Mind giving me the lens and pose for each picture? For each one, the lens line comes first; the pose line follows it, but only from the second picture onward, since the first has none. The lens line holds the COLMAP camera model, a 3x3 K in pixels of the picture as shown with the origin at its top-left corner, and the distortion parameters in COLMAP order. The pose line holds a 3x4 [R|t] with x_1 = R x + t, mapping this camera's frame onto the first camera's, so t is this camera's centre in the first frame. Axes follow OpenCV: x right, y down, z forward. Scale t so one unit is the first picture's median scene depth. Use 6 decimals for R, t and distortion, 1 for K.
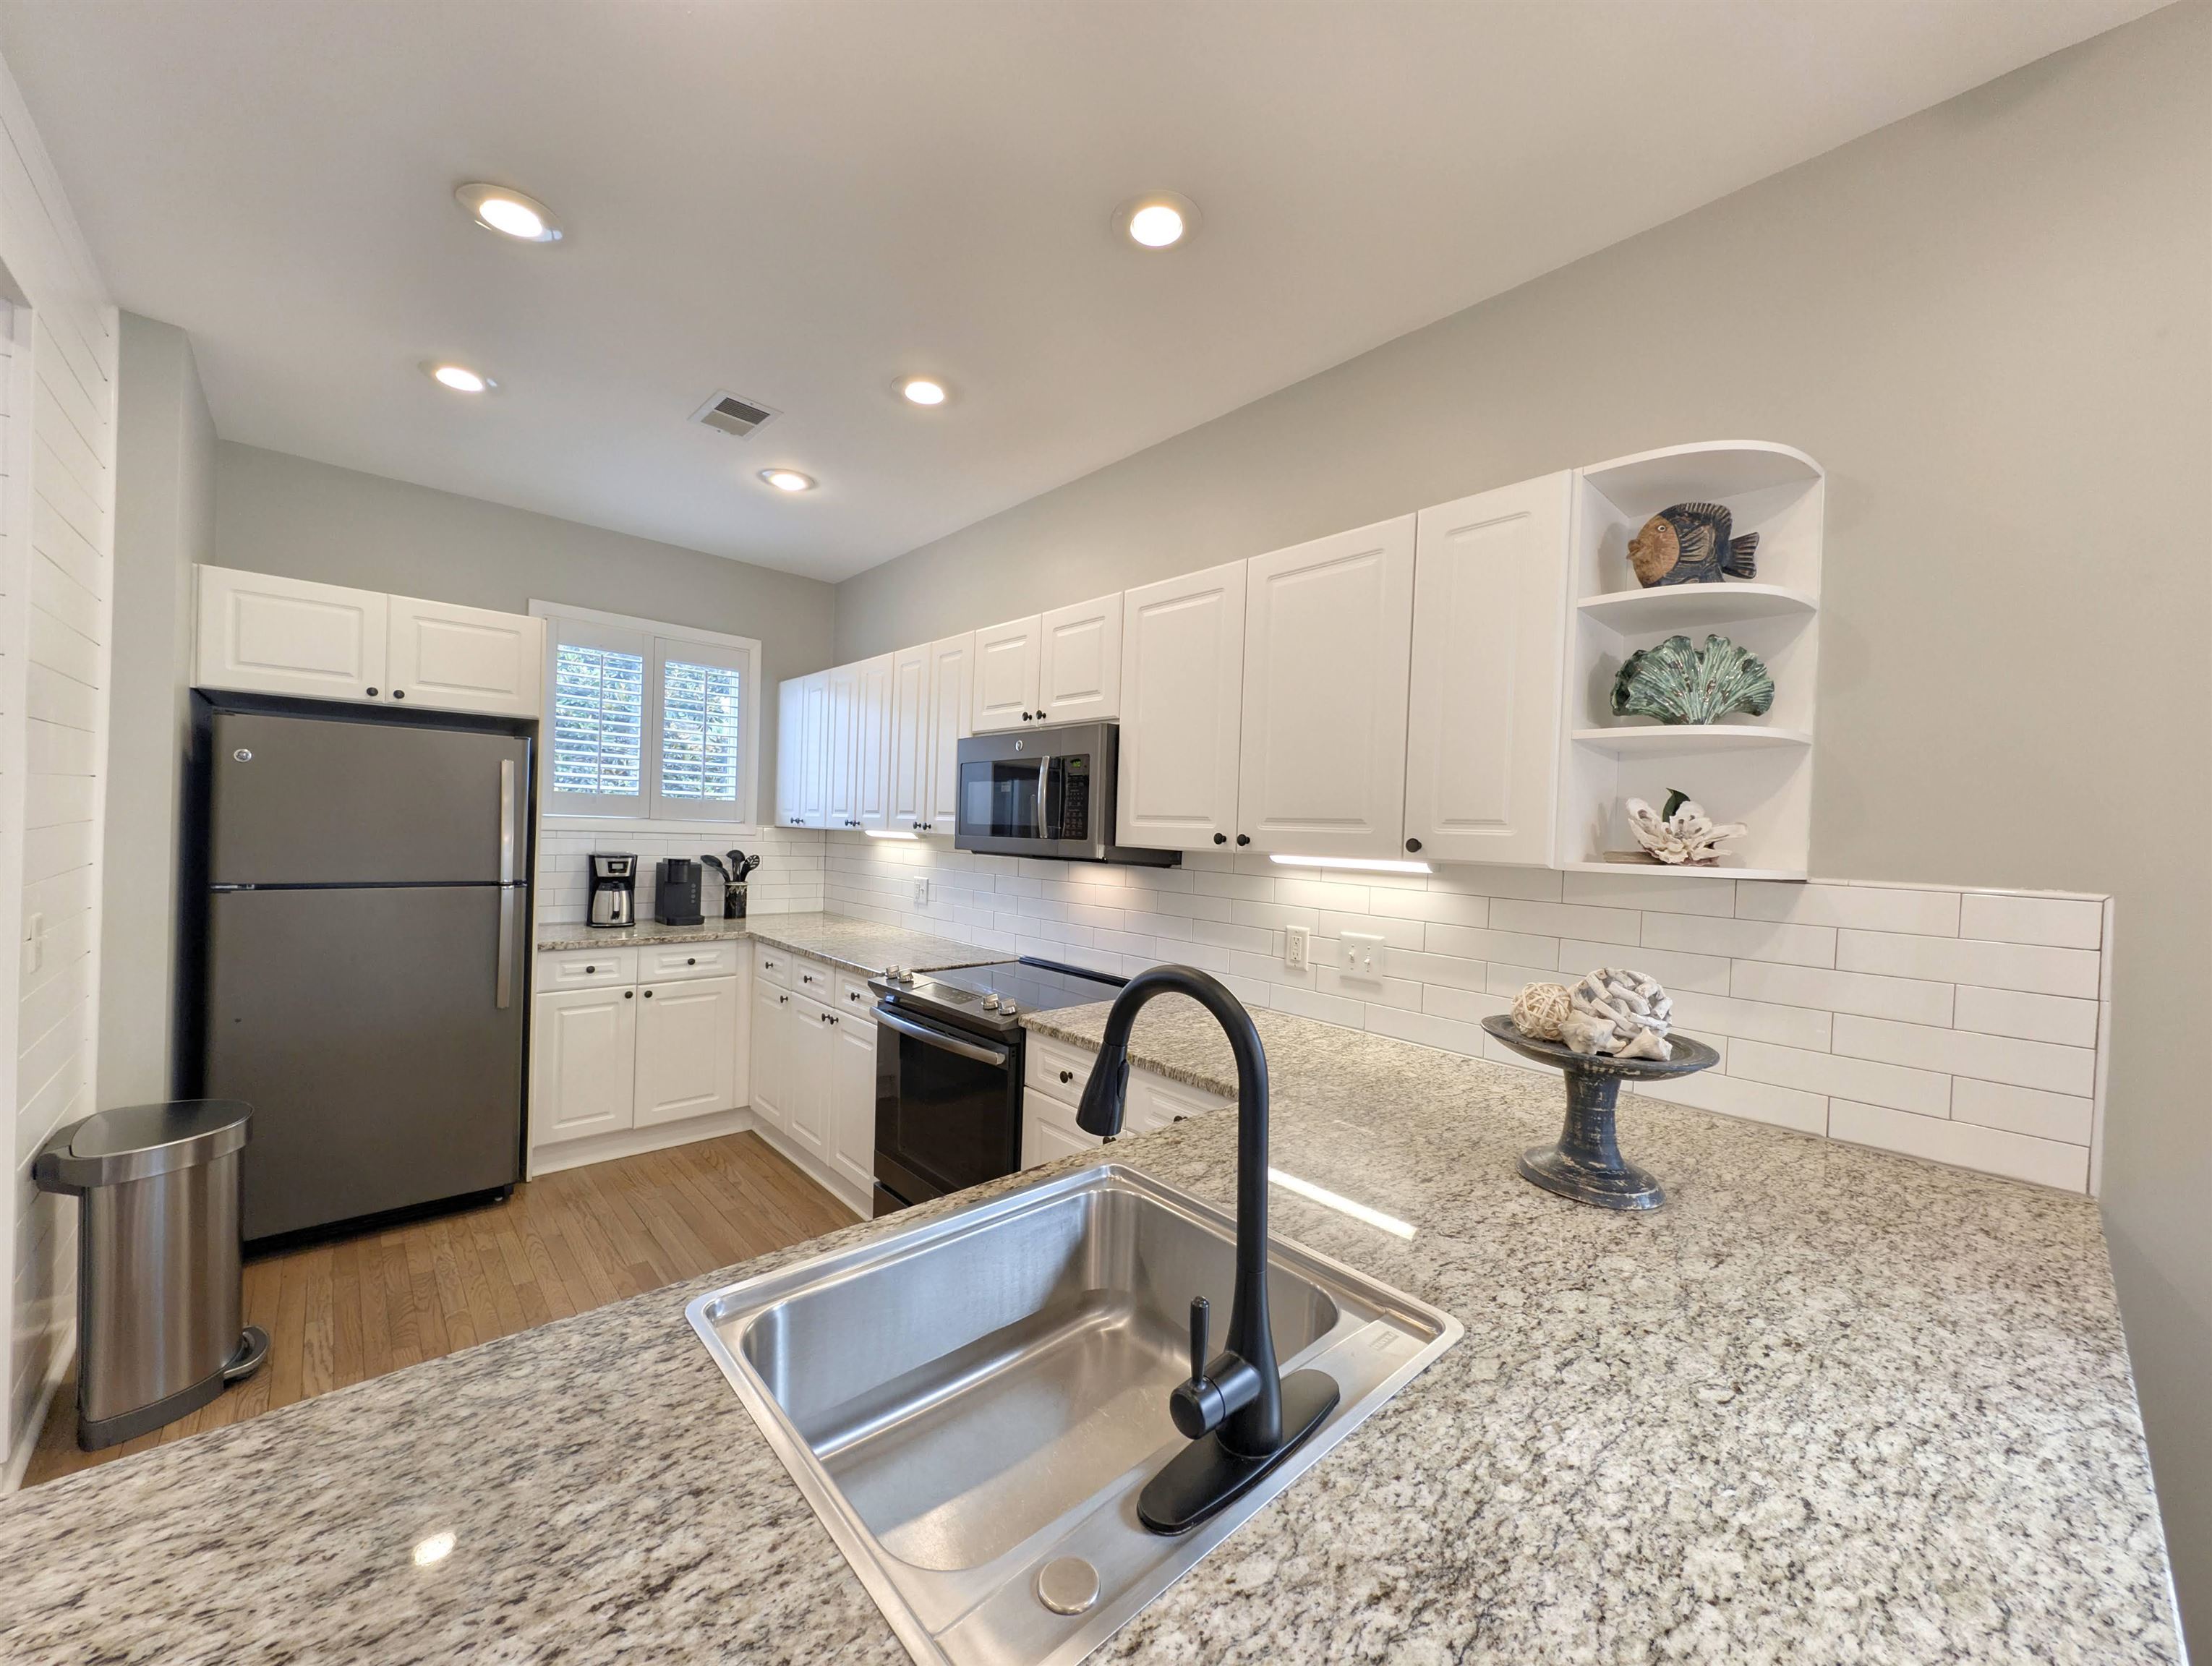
lens RADIAL K [[834.5, 0, 1103.0], [0, 834.5, 832.8], [0, 0, 1]] dist [0.007010, -0.002615]
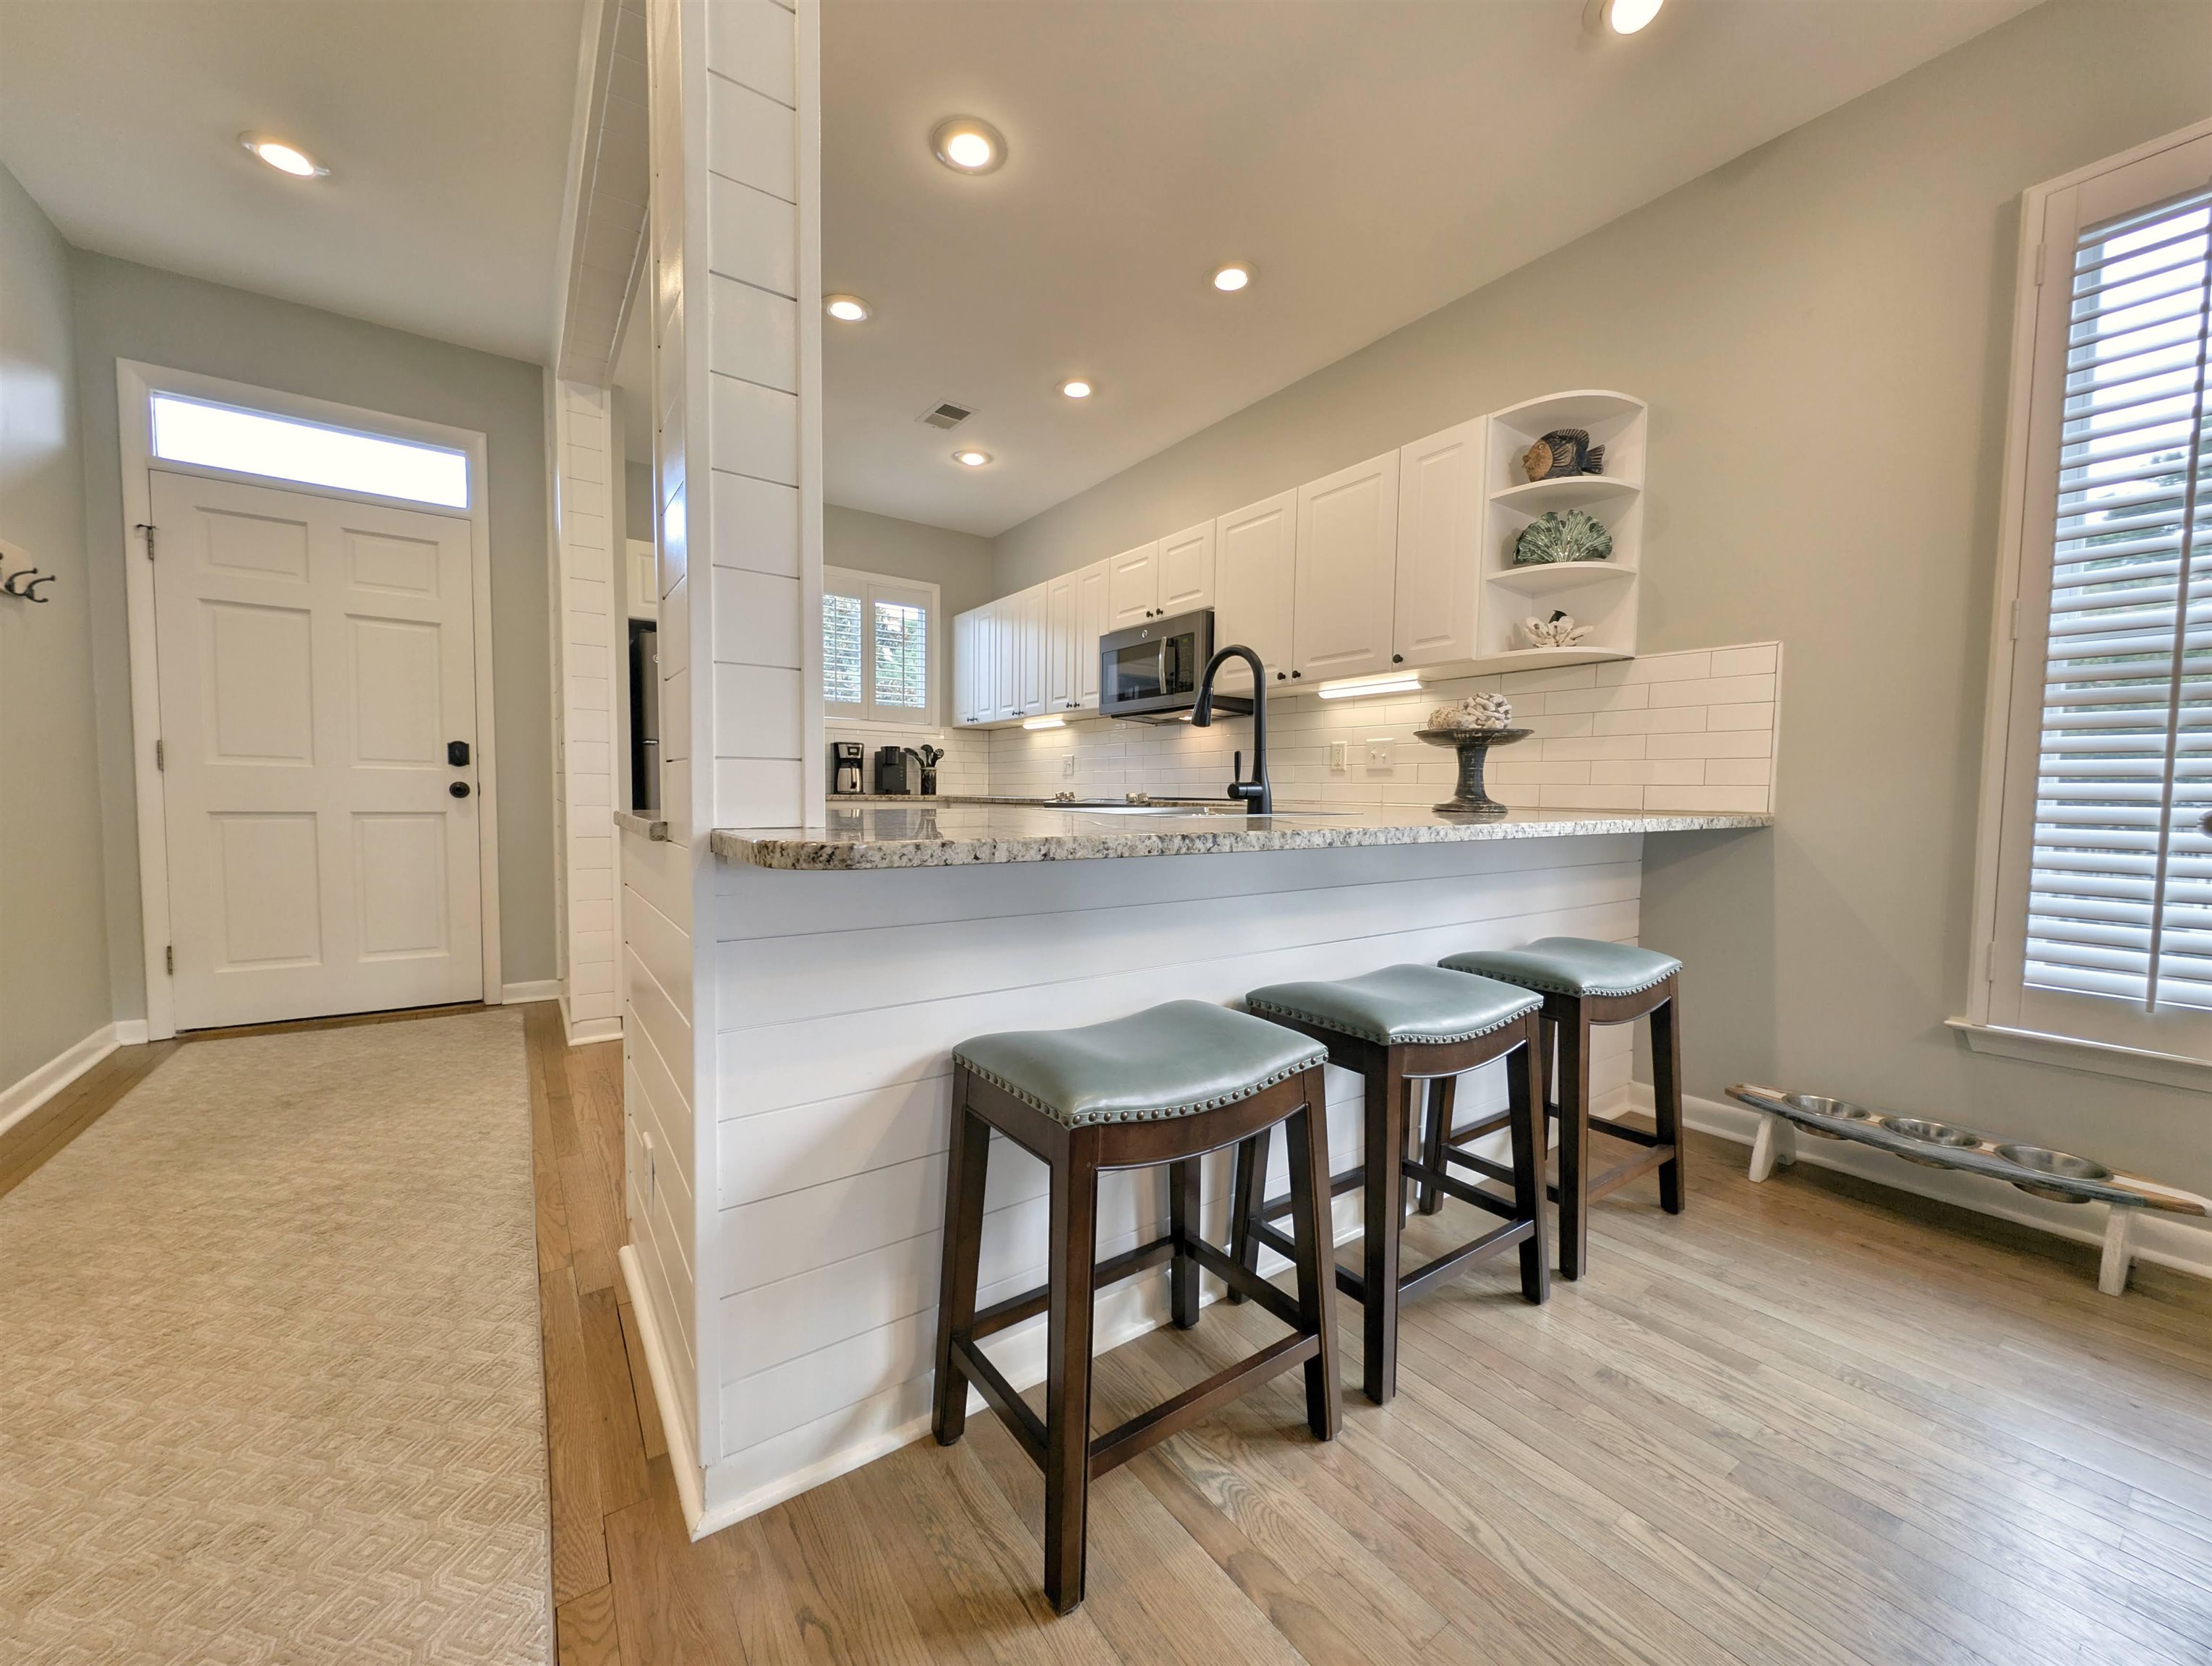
lens RADIAL K [[834.5, 0, 1101.6], [0, 834.5, 832.0], [0, 0, 1]] dist [0.007010, -0.002615]
pose [[0.991696, -0.016004, -0.127602, 0.003513], [0.020964, 0.999072, 0.037628, 0.161298], [0.126882, -0.039991, 0.991111, -0.397245]]
